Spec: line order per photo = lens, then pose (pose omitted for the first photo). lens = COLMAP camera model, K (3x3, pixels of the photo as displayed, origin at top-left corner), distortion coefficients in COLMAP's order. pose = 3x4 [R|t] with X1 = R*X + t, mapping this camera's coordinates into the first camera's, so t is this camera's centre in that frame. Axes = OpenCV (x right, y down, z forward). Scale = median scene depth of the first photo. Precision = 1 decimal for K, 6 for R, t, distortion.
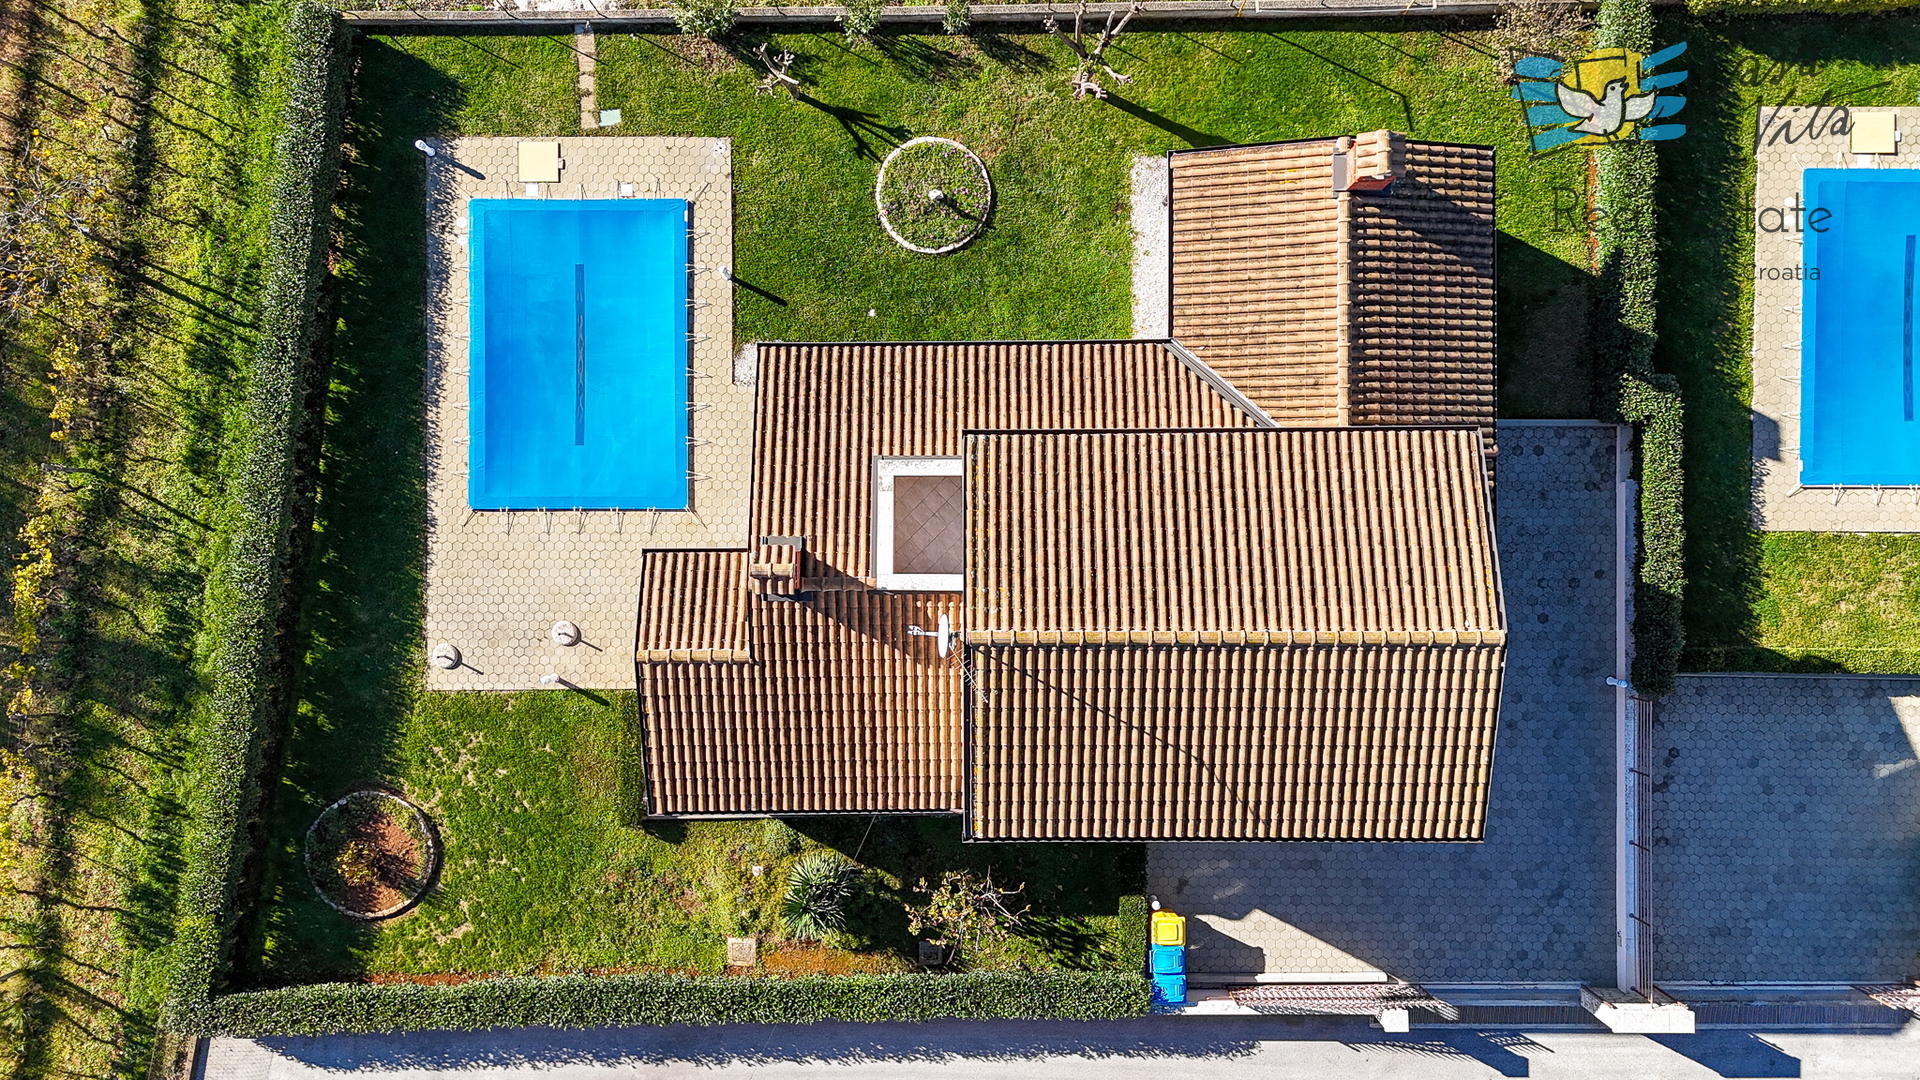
lens RADIAL K [[1413.8, 0, 954.3], [0, 1413.8, 536.4], [0, 0, 1]] dist [0.080875, -0.078576]
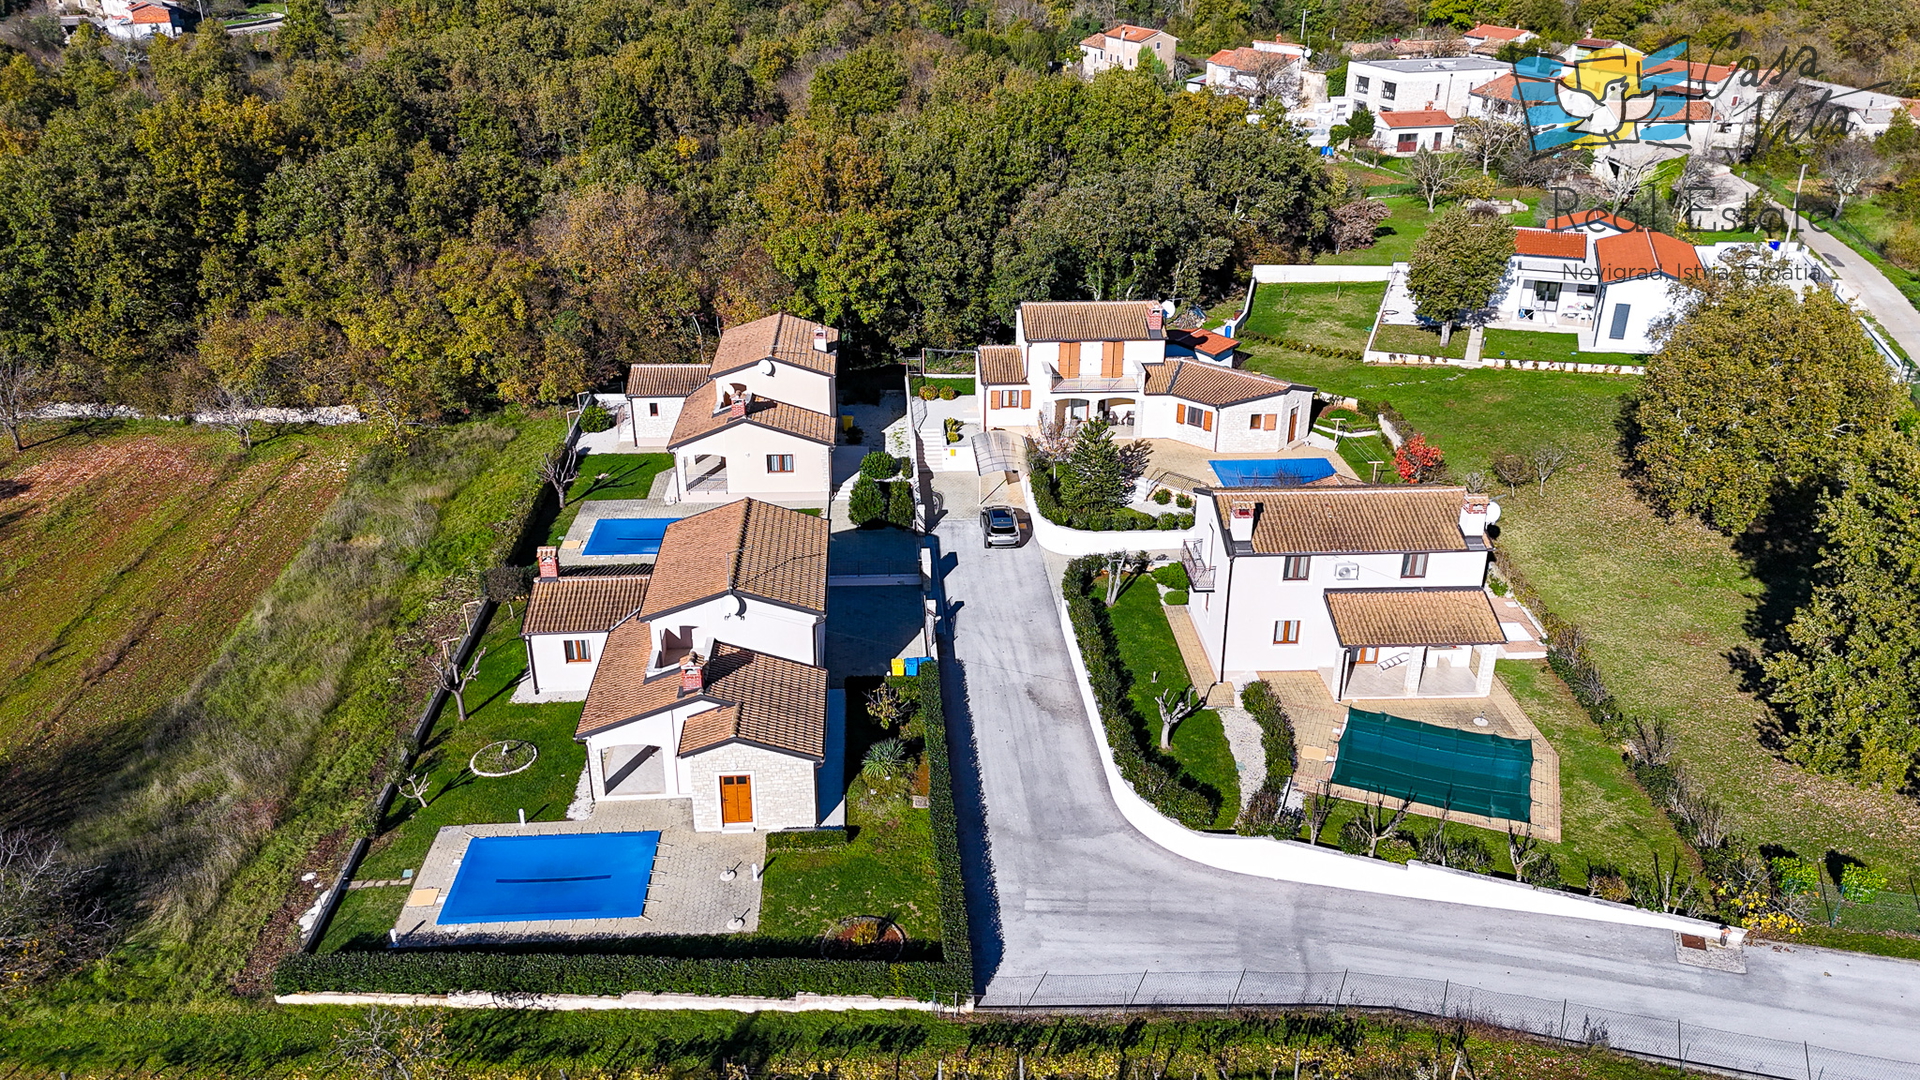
lens RADIAL K [[1413.8, 0, 965.1], [0, 1413.8, 541.3], [0, 0, 1]] dist [0.080875, -0.078576]
pose [[-0.061481, -0.406622, 0.911525, -1.604658], [0.998089, -0.030788, 0.053586, 0.261205], [0.006275, 0.913078, 0.407738, 0.000163]]
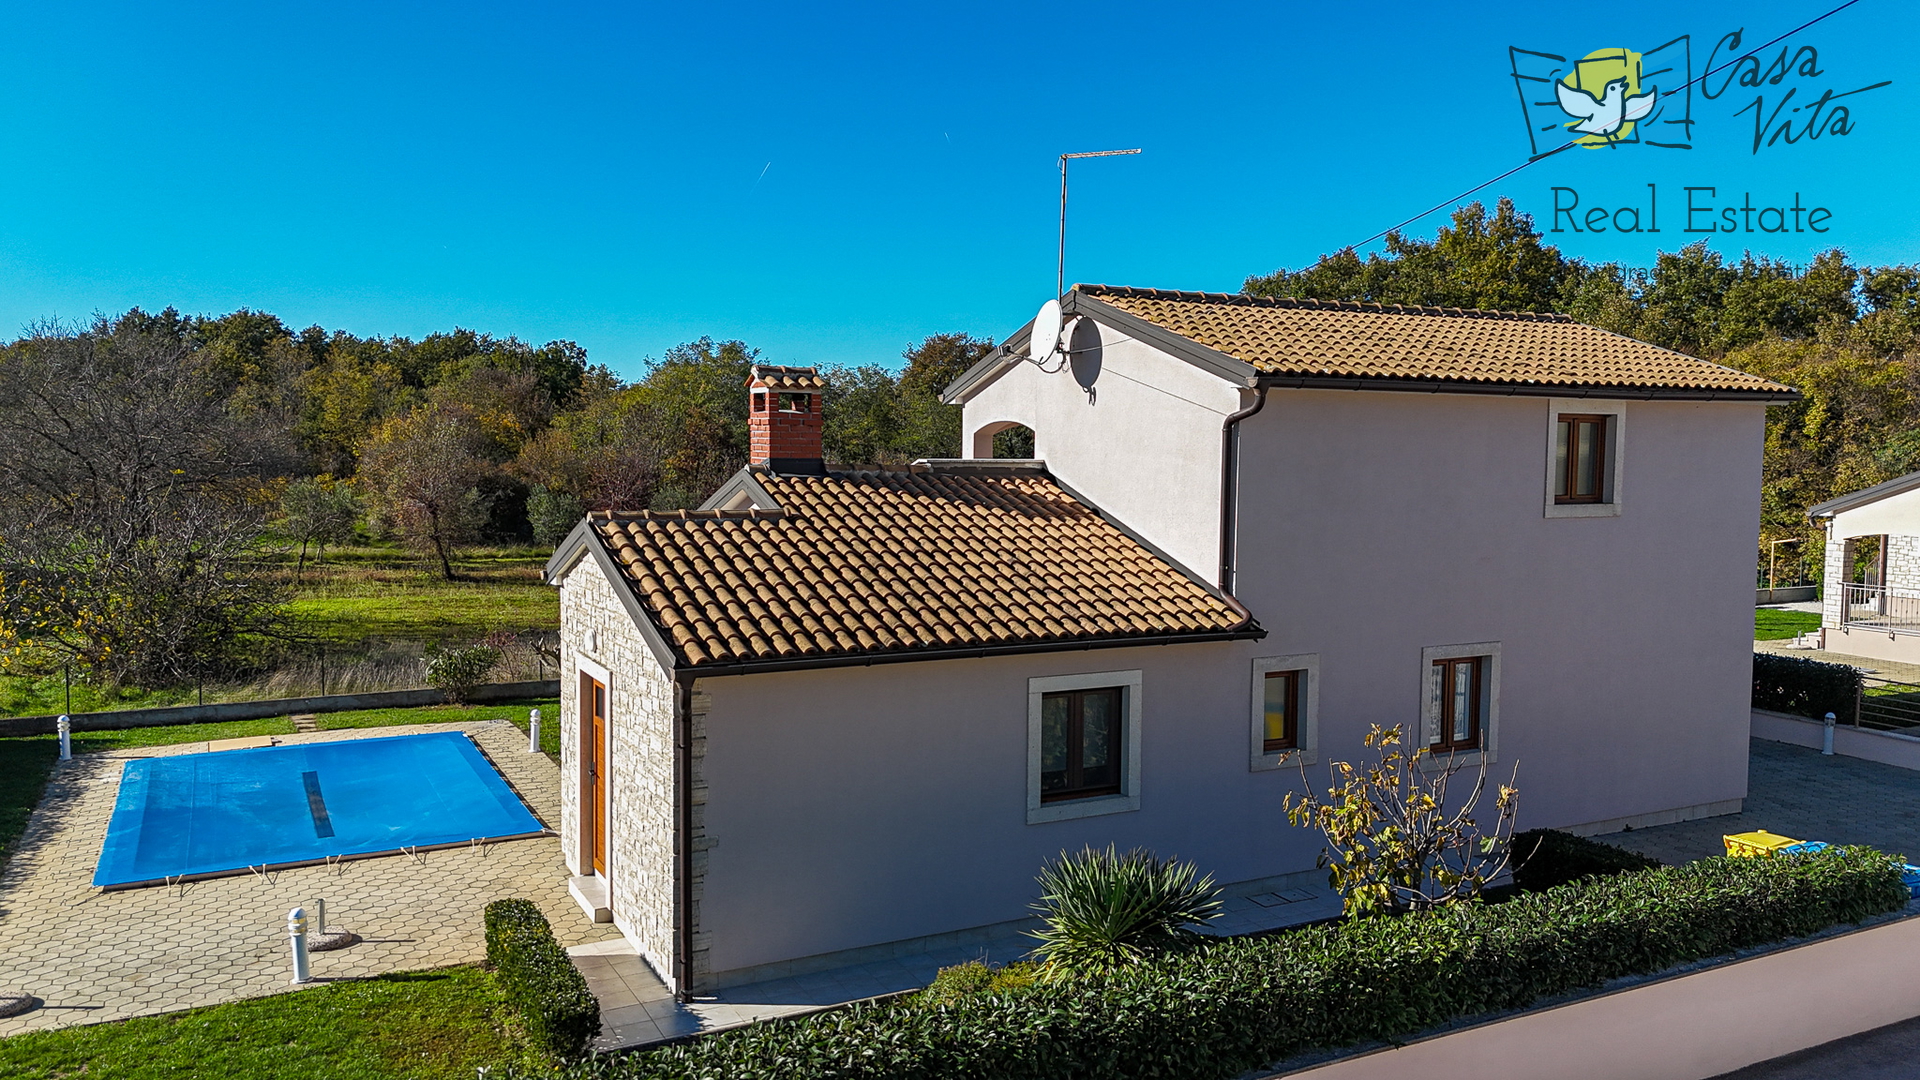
lens RADIAL K [[1413.8, 0, 954.0], [0, 1413.8, 534.0], [0, 0, 1]] dist [0.080875, -0.078576]
pose [[0.886926, -0.010810, 0.461786, -0.304999], [0.461676, 0.052687, -0.885482, 0.554253], [-0.014758, 0.998553, 0.051721, 0.846369]]
